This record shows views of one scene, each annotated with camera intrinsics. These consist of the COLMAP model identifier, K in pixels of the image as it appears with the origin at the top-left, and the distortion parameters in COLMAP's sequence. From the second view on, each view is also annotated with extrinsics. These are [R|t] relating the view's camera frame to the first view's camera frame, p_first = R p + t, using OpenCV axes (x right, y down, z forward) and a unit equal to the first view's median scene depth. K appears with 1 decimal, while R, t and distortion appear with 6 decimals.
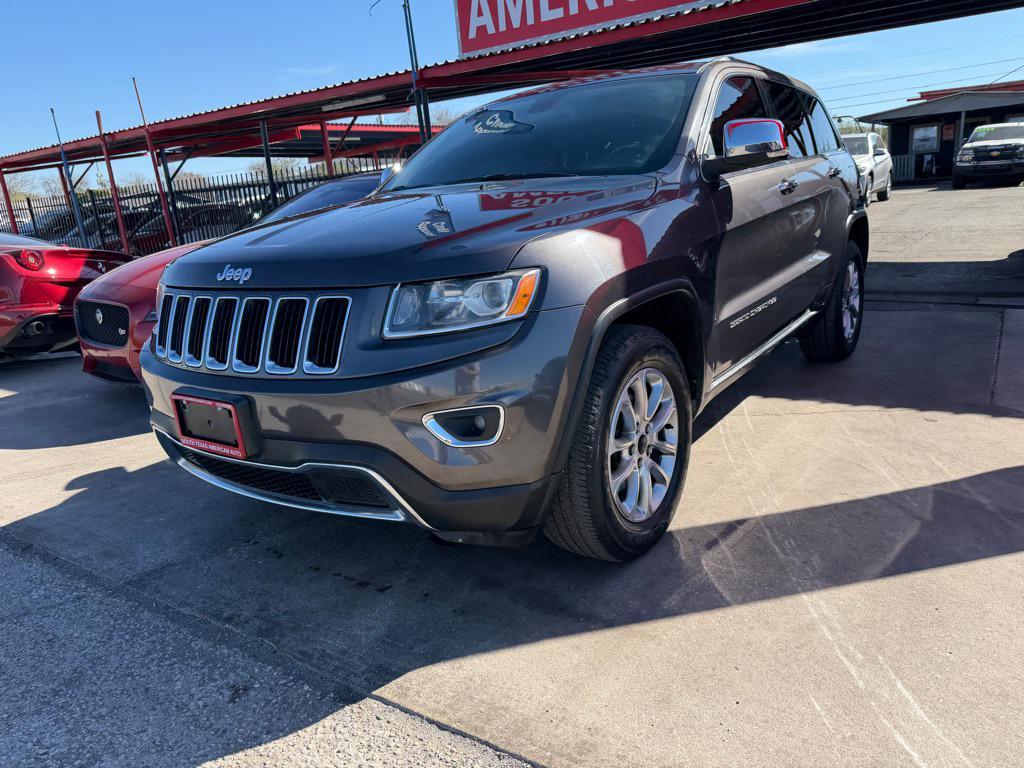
lens RADIAL K [[718.0, 0, 521.5], [0, 718.0, 389.3], [0, 0, 1]] dist [0.024194, -0.033163]
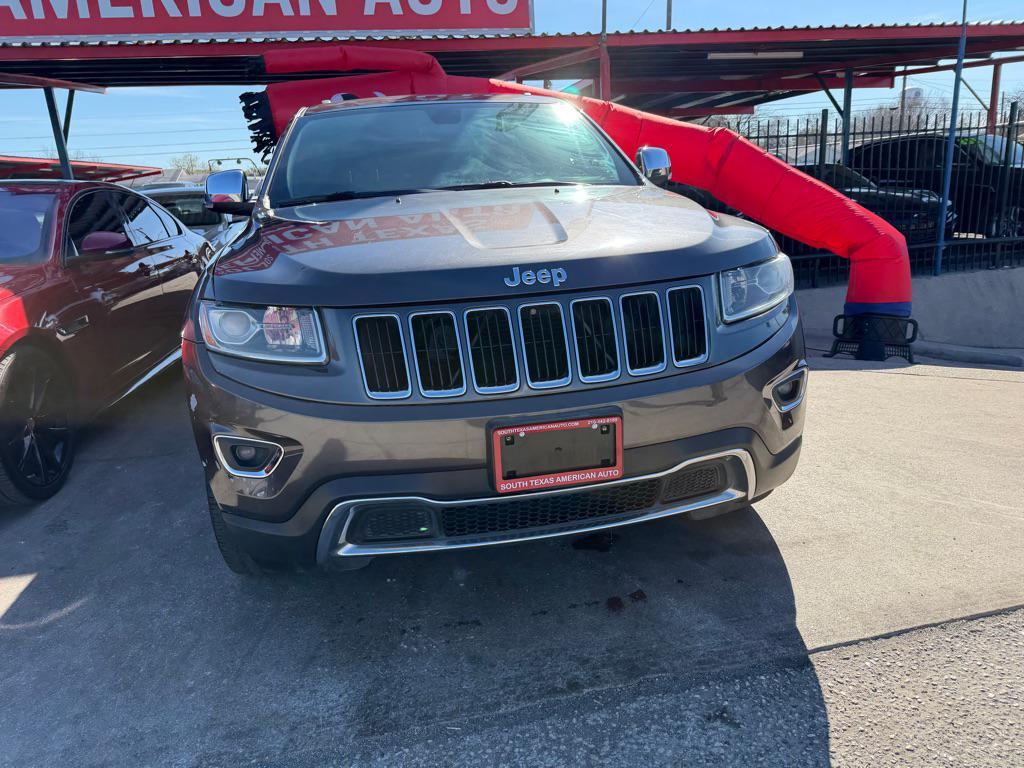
lens RADIAL K [[718.0, 0, 514.9], [0, 718.0, 385.1], [0, 0, 1]] dist [0.024194, -0.033163]
pose [[0.695997, -0.149292, 0.702353, -0.723634], [0.190130, 0.981551, 0.020229, -0.038614], [-0.692415, 0.119459, 0.711541, 0.302506]]
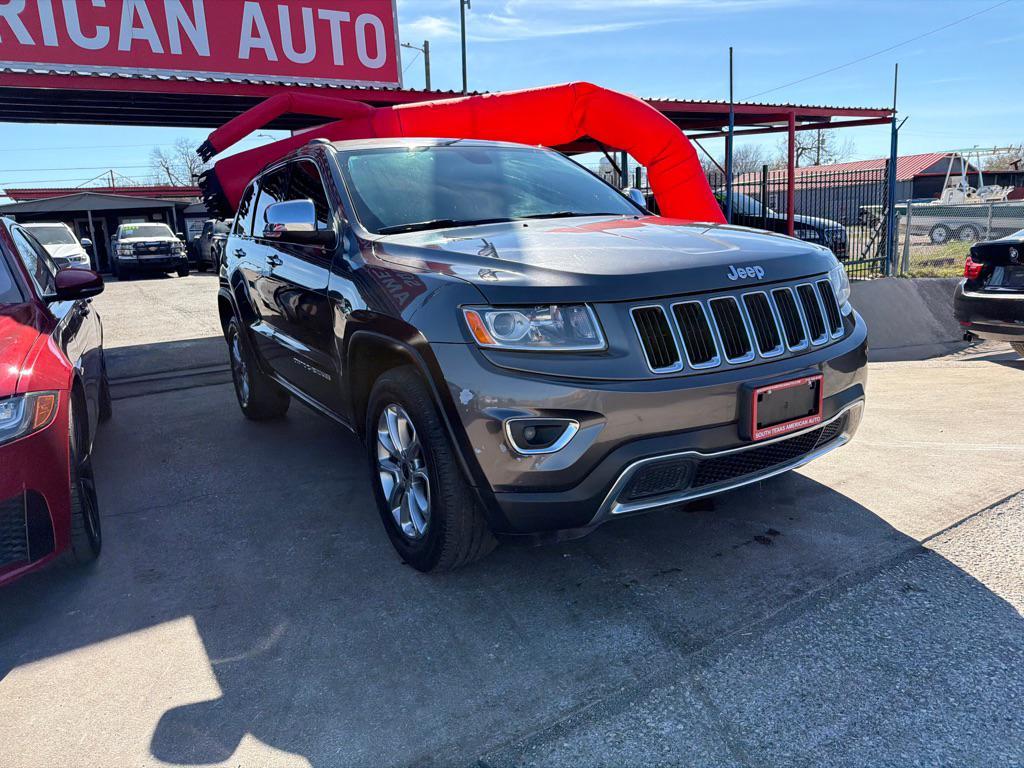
lens RADIAL K [[718.0, 0, 514.8], [0, 718.0, 378.8], [0, 0, 1]] dist [0.024194, -0.033163]
pose [[0.409653, -0.133522, 0.902417, -1.092382], [0.264701, 0.964068, 0.022483, -0.085391], [-0.872994, 0.229661, 0.430277, 0.613409]]
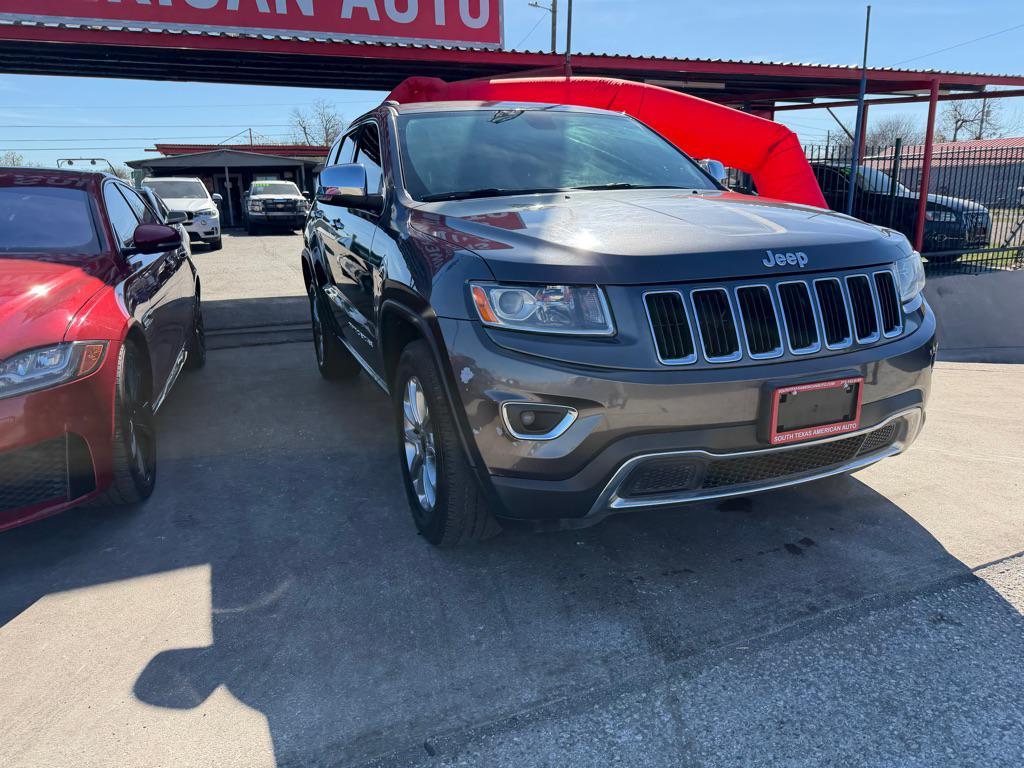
lens RADIAL K [[718.0, 0, 522.2], [0, 718.0, 393.0], [0, 0, 1]] dist [0.024194, -0.033163]
pose [[0.544698, -0.152975, 0.824562, -1.016111], [0.202143, 0.978182, 0.047942, -0.070391], [-0.813906, 0.140566, 0.563737, 0.534278]]
